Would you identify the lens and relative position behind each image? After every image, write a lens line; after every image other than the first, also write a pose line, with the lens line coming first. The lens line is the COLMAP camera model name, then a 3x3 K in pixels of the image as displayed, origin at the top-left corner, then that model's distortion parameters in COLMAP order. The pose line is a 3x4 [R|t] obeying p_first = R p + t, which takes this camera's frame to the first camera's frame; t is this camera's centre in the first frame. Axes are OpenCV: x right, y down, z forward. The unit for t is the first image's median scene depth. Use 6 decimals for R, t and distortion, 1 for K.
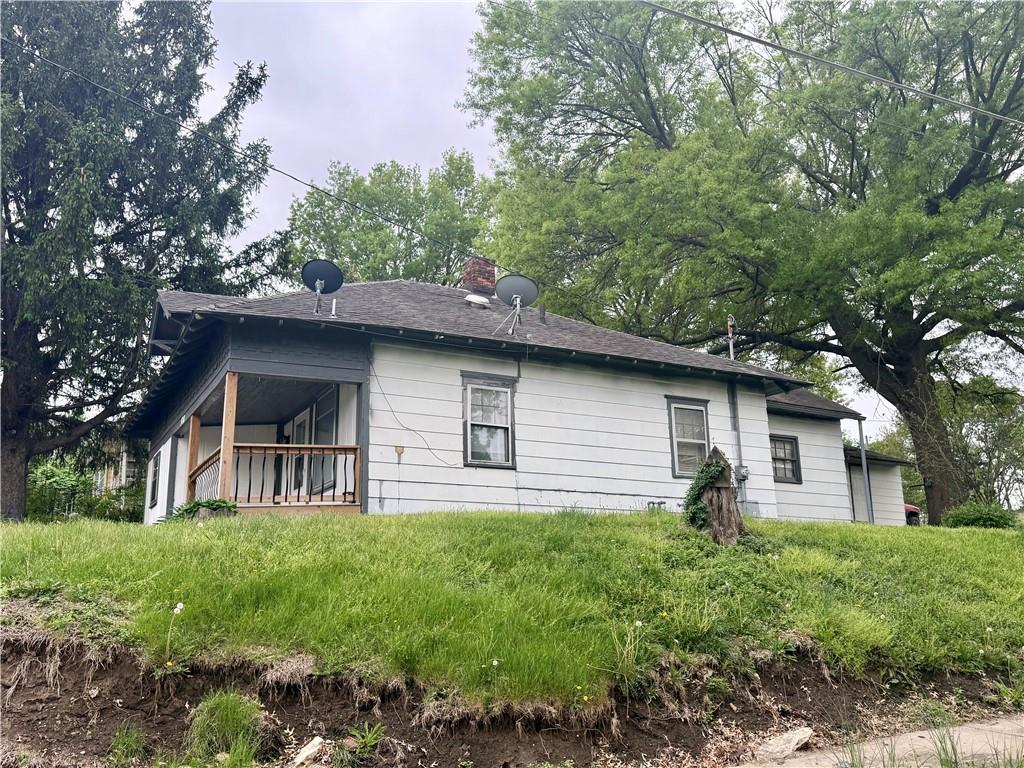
lens RADIAL K [[947.0, 0, 551.6], [0, 947.0, 389.2], [0, 0, 1]] dist [0.223753, -0.409813]
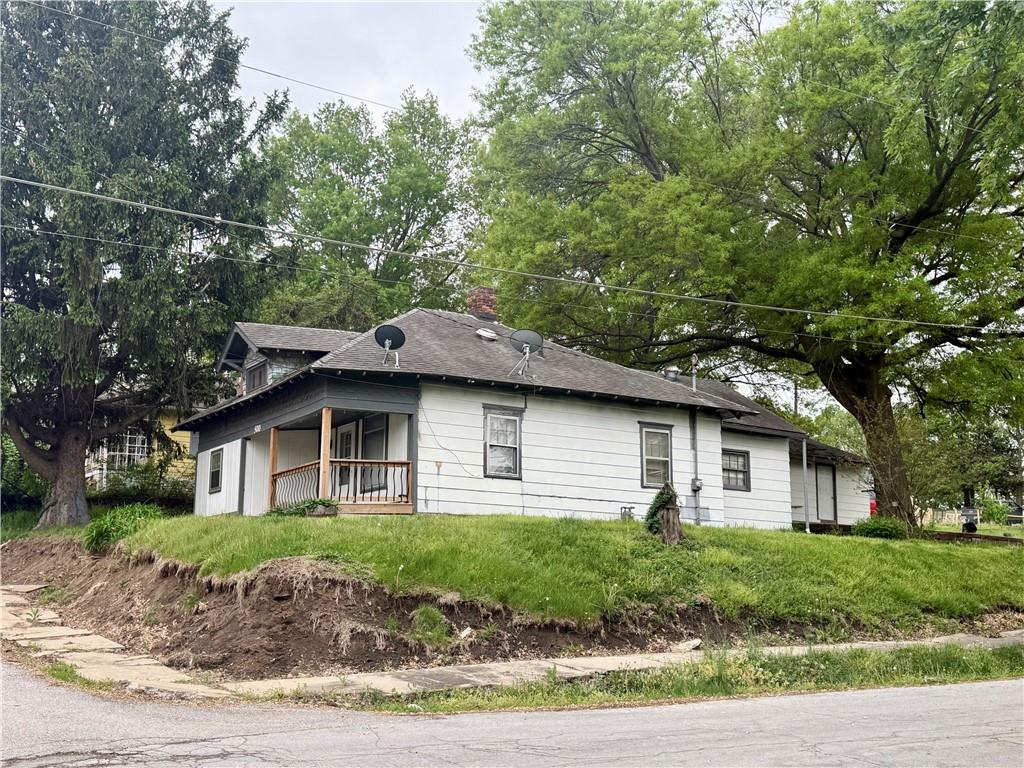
lens RADIAL K [[1434.4, 0, 512.0], [0, 1434.4, 384.0], [0, 0, 1]] dist [0.309463, 0.032571]
pose [[0.998933, 0.036656, 0.028110, -0.117716], [-0.038457, 0.997047, 0.066471, -0.188590], [-0.025591, -0.067481, 0.997392, -1.021794]]
